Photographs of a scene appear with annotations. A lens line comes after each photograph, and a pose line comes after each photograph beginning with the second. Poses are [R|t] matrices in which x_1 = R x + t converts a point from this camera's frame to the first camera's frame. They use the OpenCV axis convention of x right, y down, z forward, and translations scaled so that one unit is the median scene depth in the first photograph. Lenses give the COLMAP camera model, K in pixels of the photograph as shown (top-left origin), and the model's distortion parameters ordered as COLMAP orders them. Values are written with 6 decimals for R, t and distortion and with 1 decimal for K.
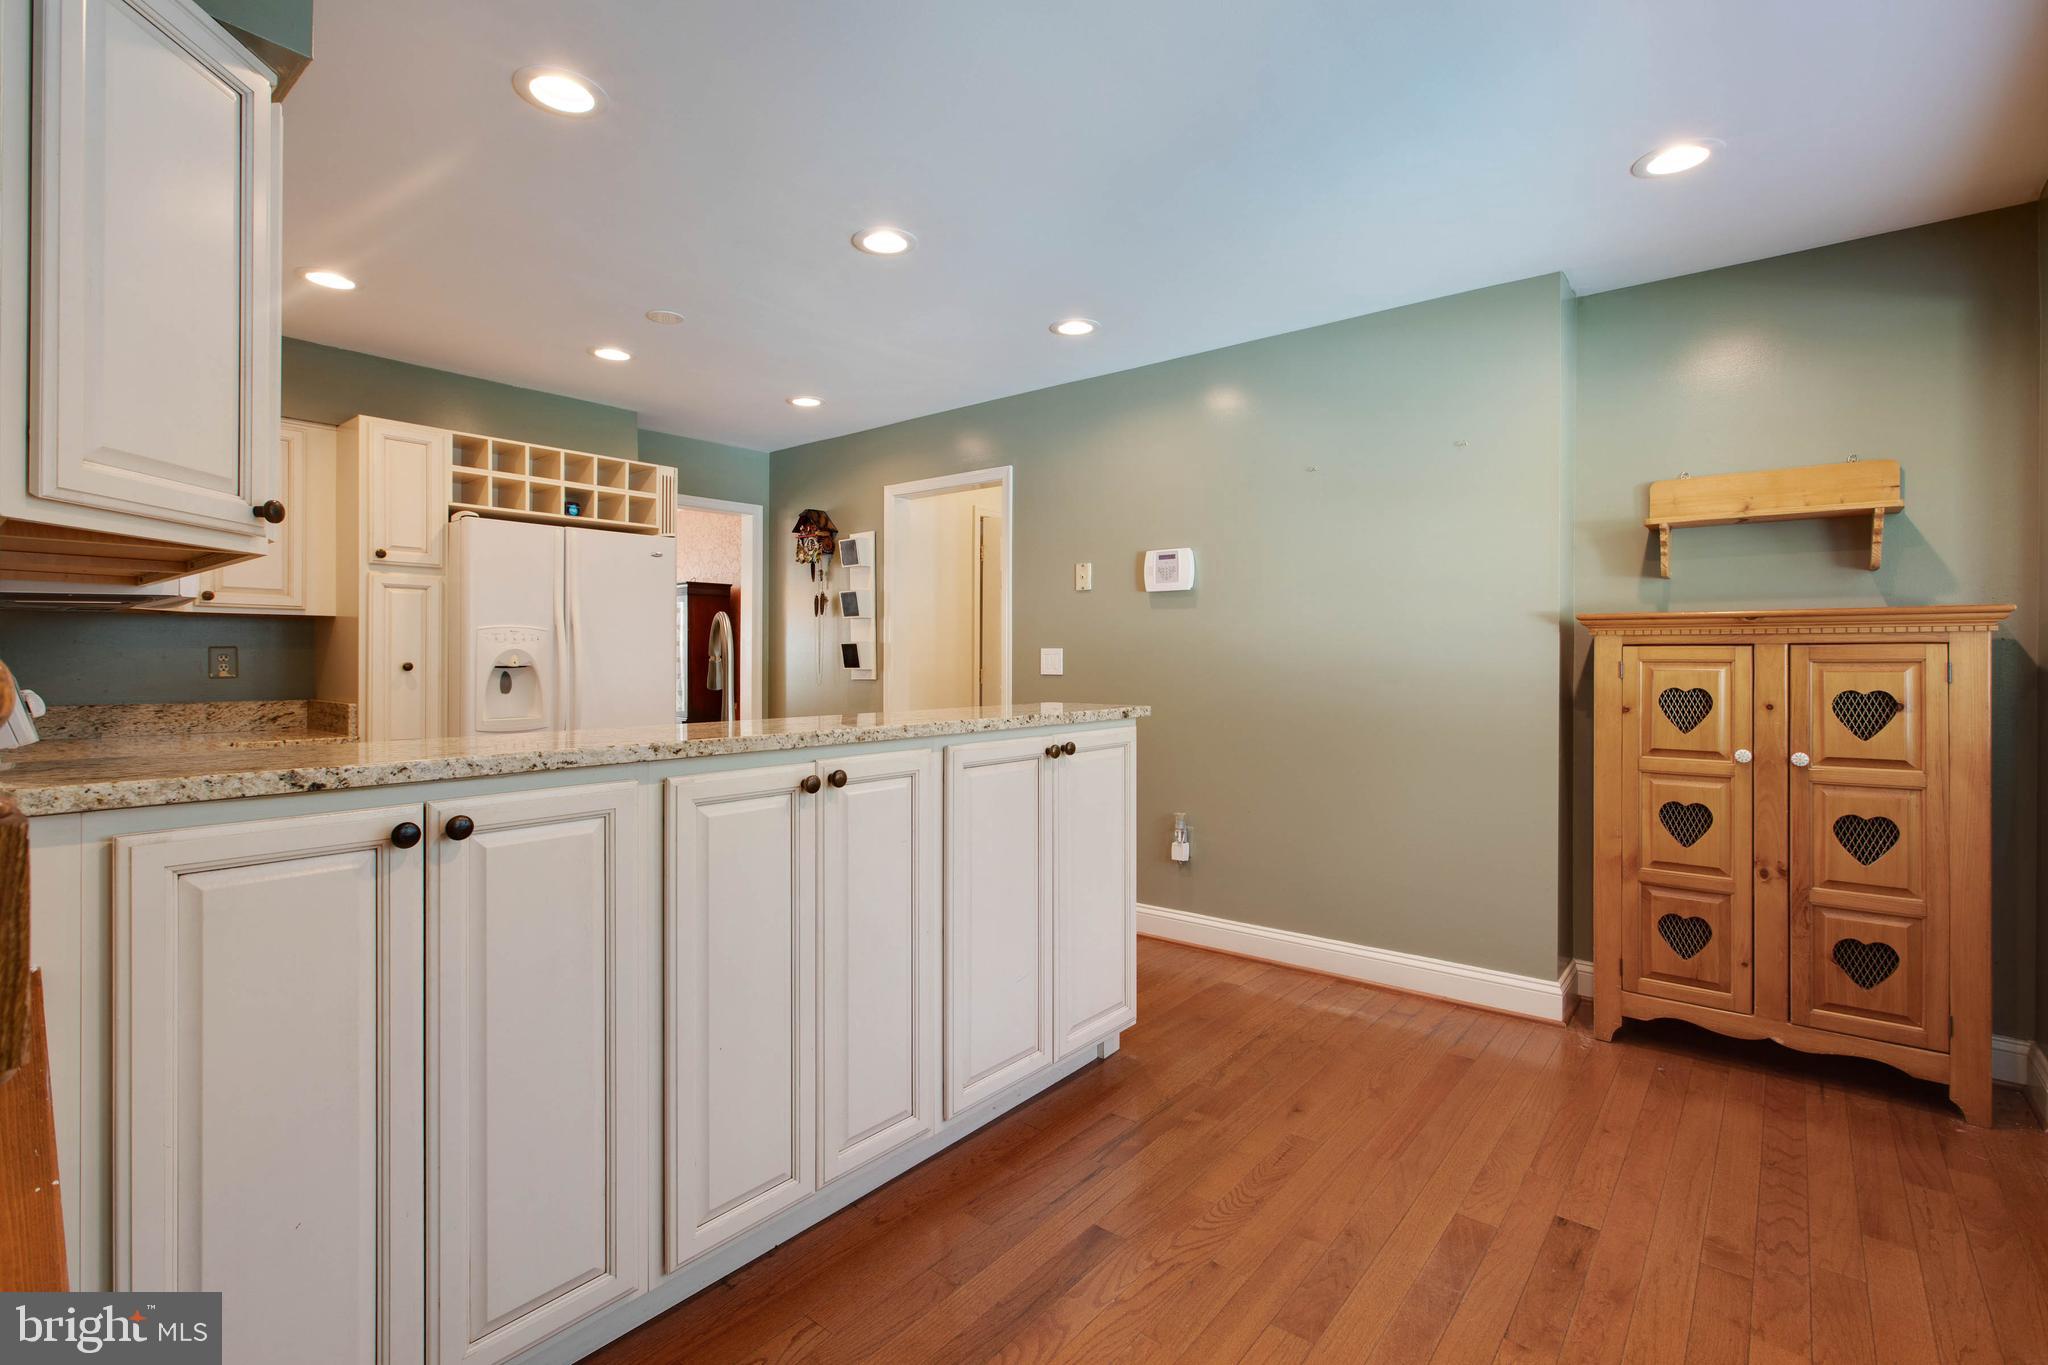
lens RADIAL K [[946.7, 0, 1027.2], [0, 946.7, 658.2], [0, 0, 1]] dist [-0.001983, -0.000145]
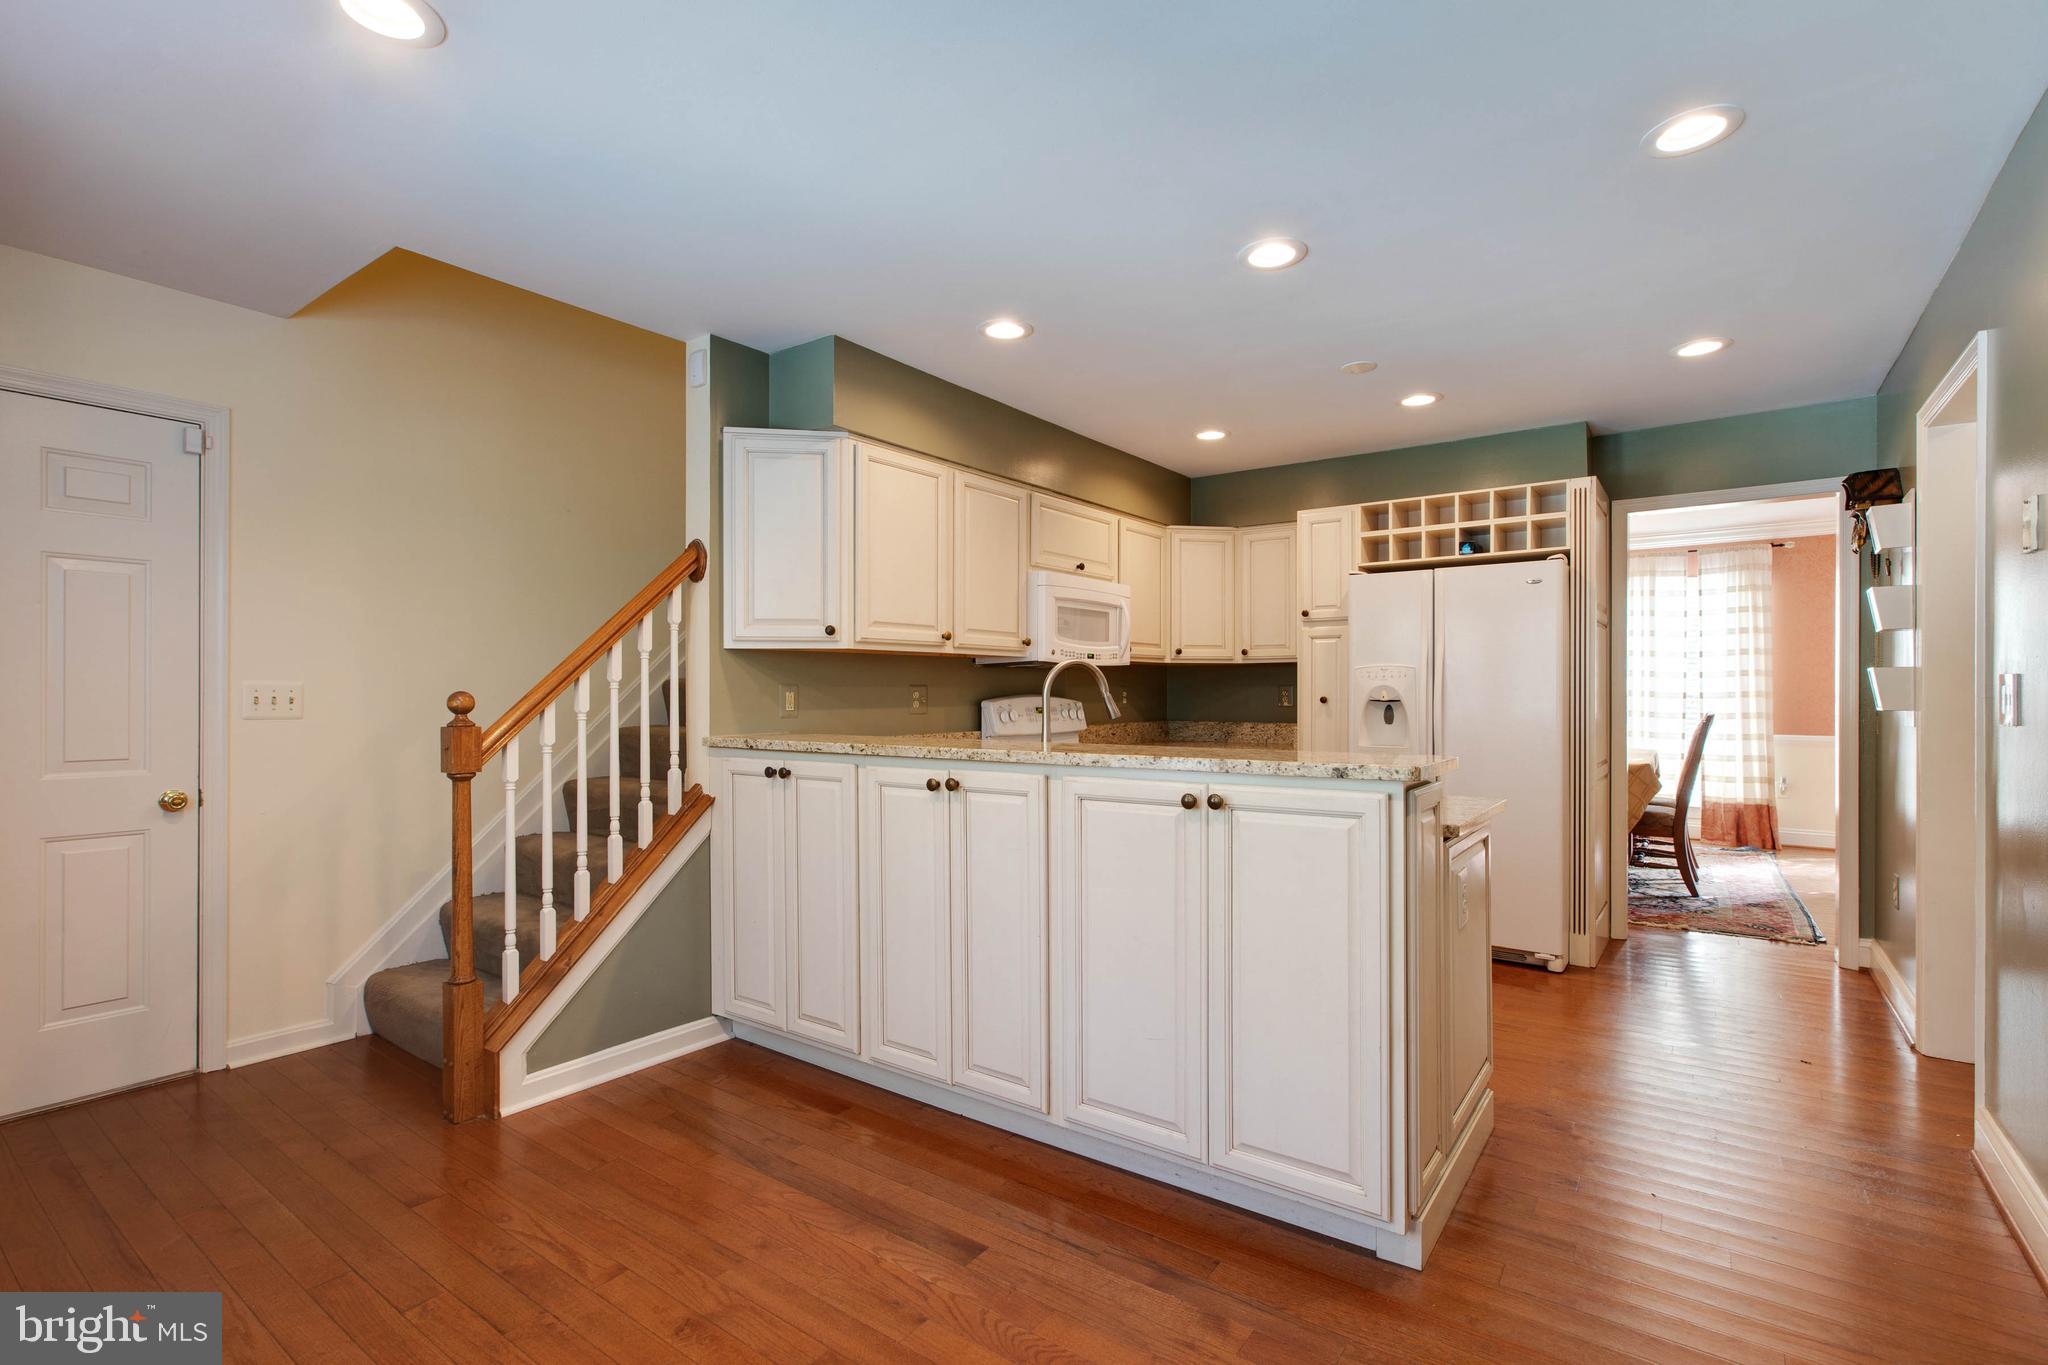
lens RADIAL K [[939.6, 0, 1022.6], [0, 939.6, 691.0], [0, 0, 1]] dist [0.000382, 0.009124]
pose [[0.058086, -0.001147, -0.998311, 0.563287], [0.002054, 0.999997, -0.001029, -0.002273], [0.998309, -0.001991, 0.058088, 0.504247]]
